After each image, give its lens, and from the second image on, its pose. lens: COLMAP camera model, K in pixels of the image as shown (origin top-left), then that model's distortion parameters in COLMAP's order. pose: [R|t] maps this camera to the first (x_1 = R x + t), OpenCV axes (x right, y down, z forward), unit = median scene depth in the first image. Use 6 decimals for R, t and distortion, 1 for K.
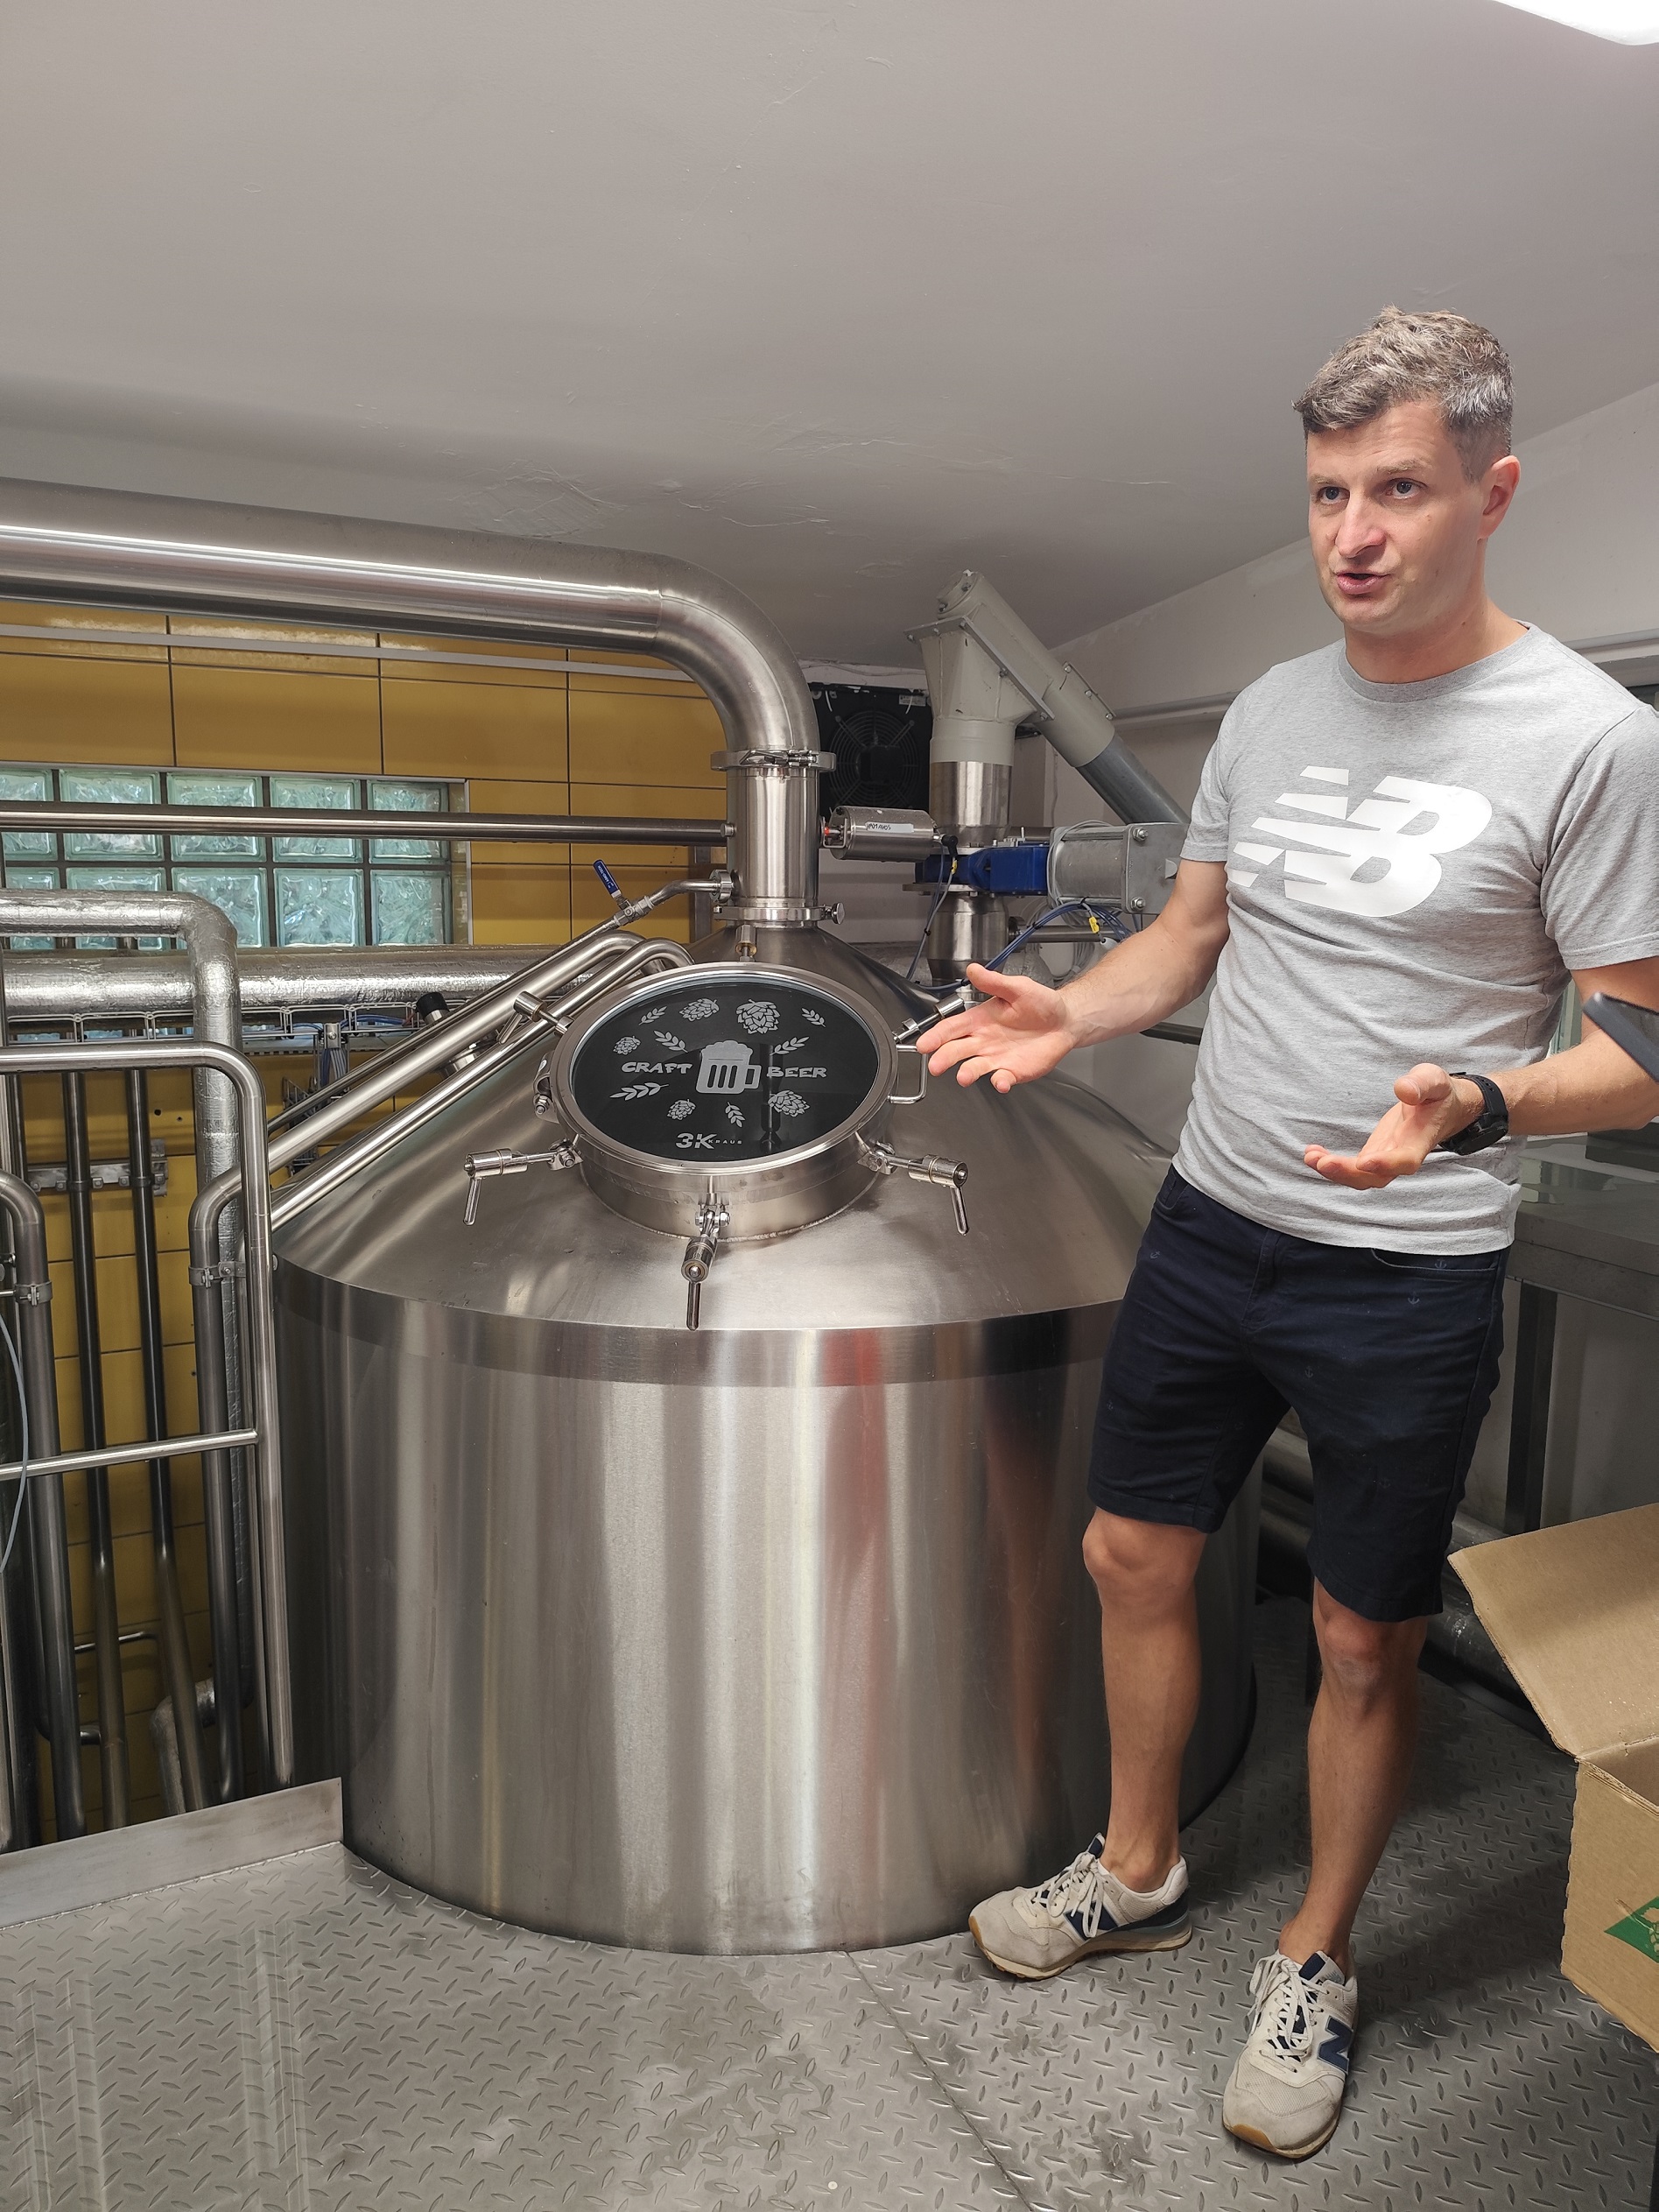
lens RADIAL K [[1564.2, 0, 829.5], [0, 1564.2, 1106.0], [0, 0, 1]] dist [0.001397, -0.005539]
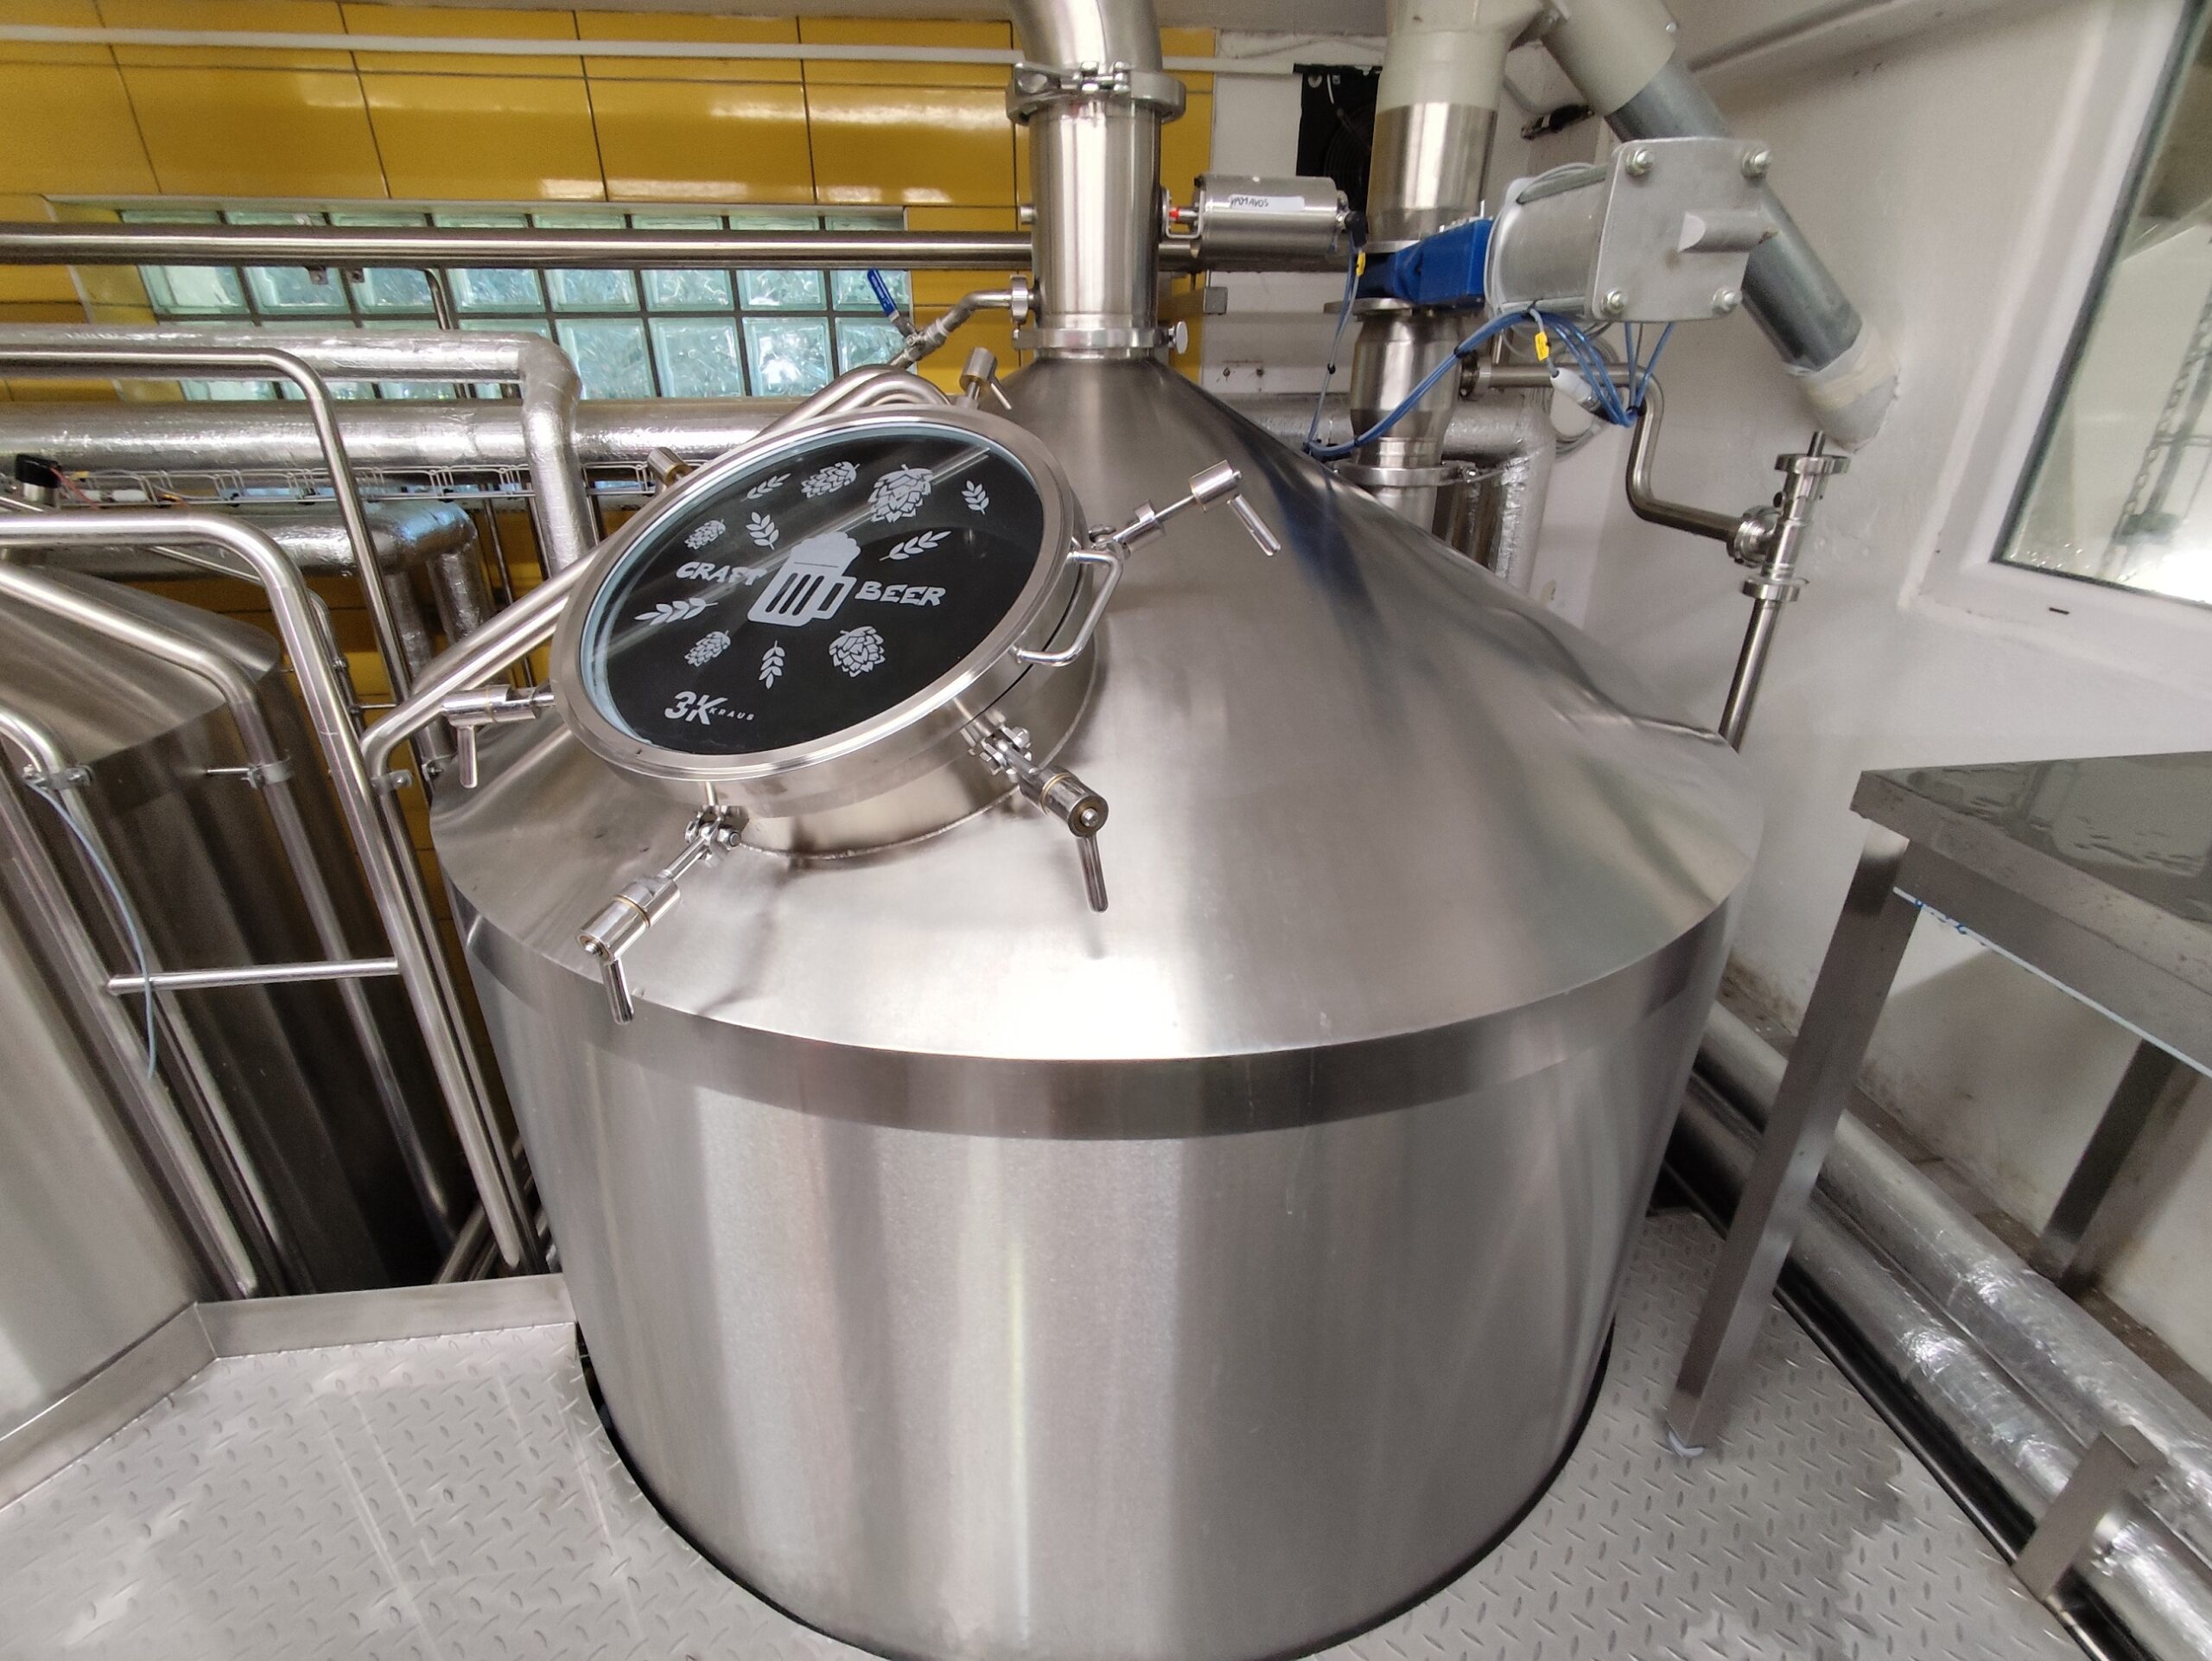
lens RADIAL K [[1003.0, 0, 1106.0], [0, 1003.0, 830.5], [0, 0, 1]] dist [-0.059785, 0.038099]
pose [[0.939026, 0.137845, -0.315005, 0.150850], [-0.038567, 0.952568, 0.301873, -0.042928], [0.341675, -0.271318, 0.899802, 0.521264]]
